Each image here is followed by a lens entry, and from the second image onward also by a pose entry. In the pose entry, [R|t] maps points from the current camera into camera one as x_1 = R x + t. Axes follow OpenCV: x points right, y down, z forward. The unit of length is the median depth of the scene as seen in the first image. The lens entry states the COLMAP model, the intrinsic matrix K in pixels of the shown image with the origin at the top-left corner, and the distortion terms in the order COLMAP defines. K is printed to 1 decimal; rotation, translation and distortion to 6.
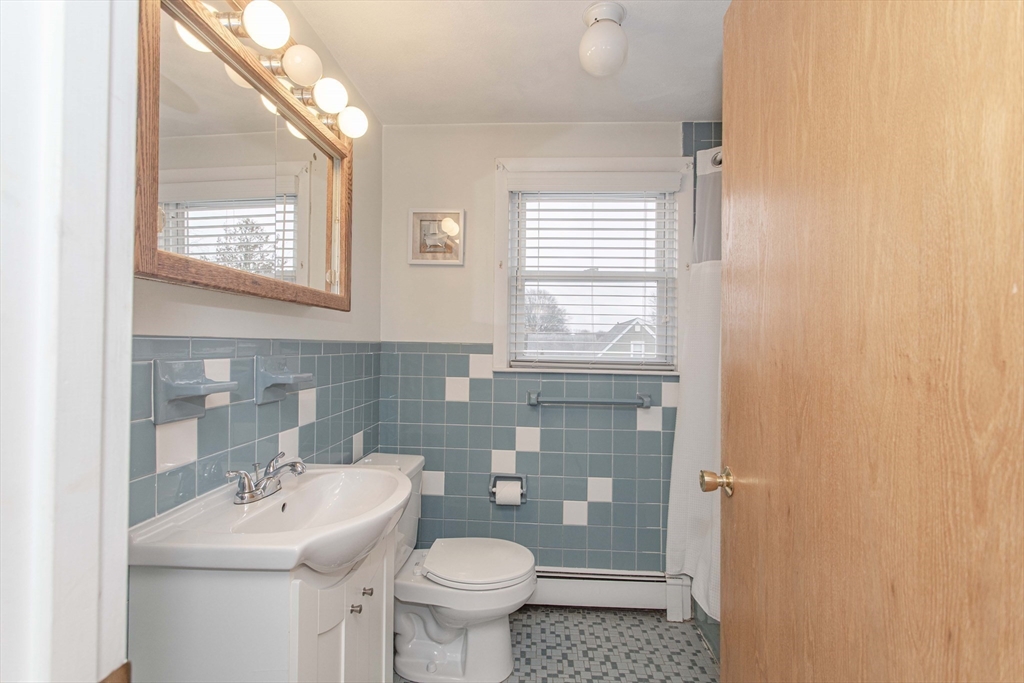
lens RADIAL K [[487.2, 0, 513.9], [0, 487.2, 341.5], [0, 0, 1]] dist [-0.001805, -0.000217]
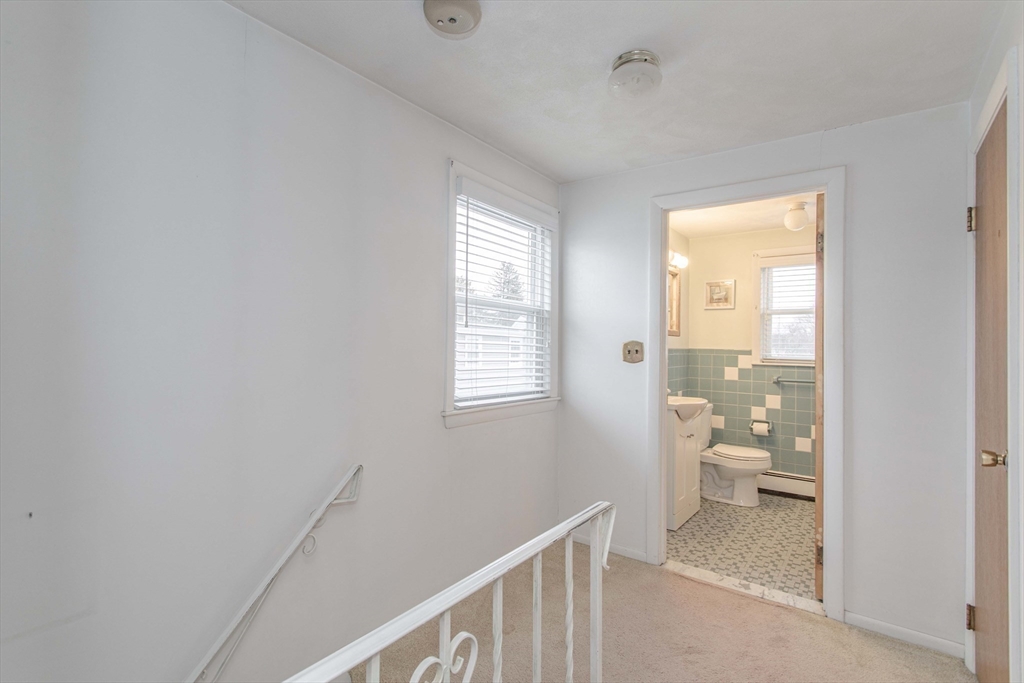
lens RADIAL K [[488.5, 0, 512.5], [0, 488.5, 346.2], [0, 0, 1]] dist [0.014790, 0.000153]
pose [[0.837656, -0.003609, -0.546186, 0.217487], [0.003394, 0.999993, -0.001403, -0.009656], [0.546187, -0.000679, 0.837663, -1.088976]]
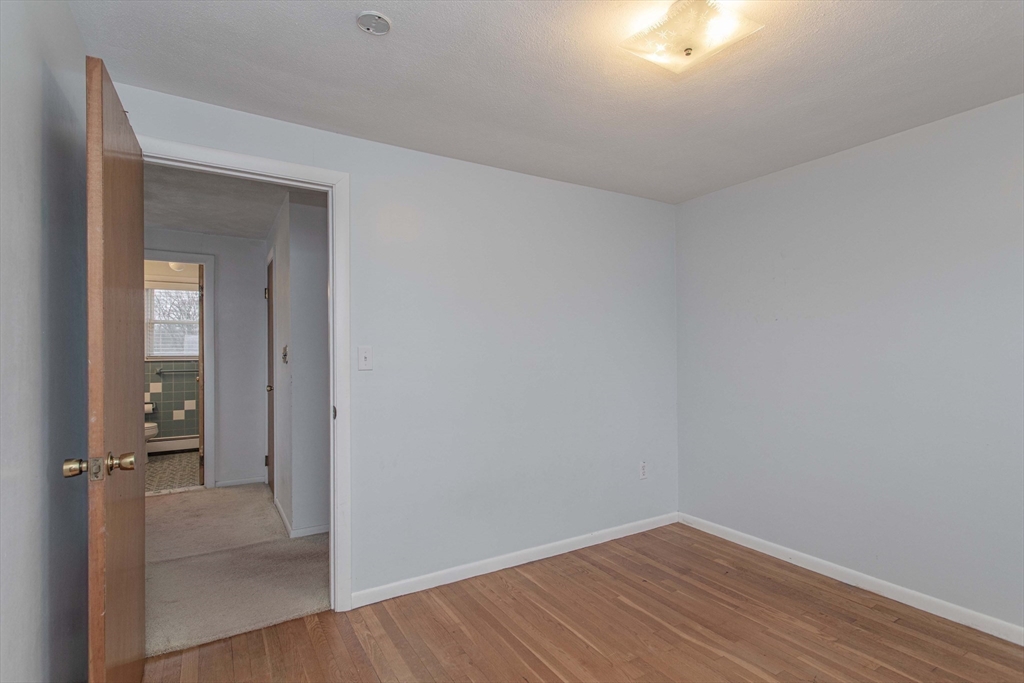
lens RADIAL K [[487.2, 0, 513.9], [0, 487.2, 341.5], [0, 0, 1]] dist [-0.001805, -0.000217]
pose [[0.818550, -0.007543, 0.574385, 0.100166], [0.007880, 0.999967, 0.001902, -0.027505], [-0.574381, 0.002969, 0.818583, -2.124436]]
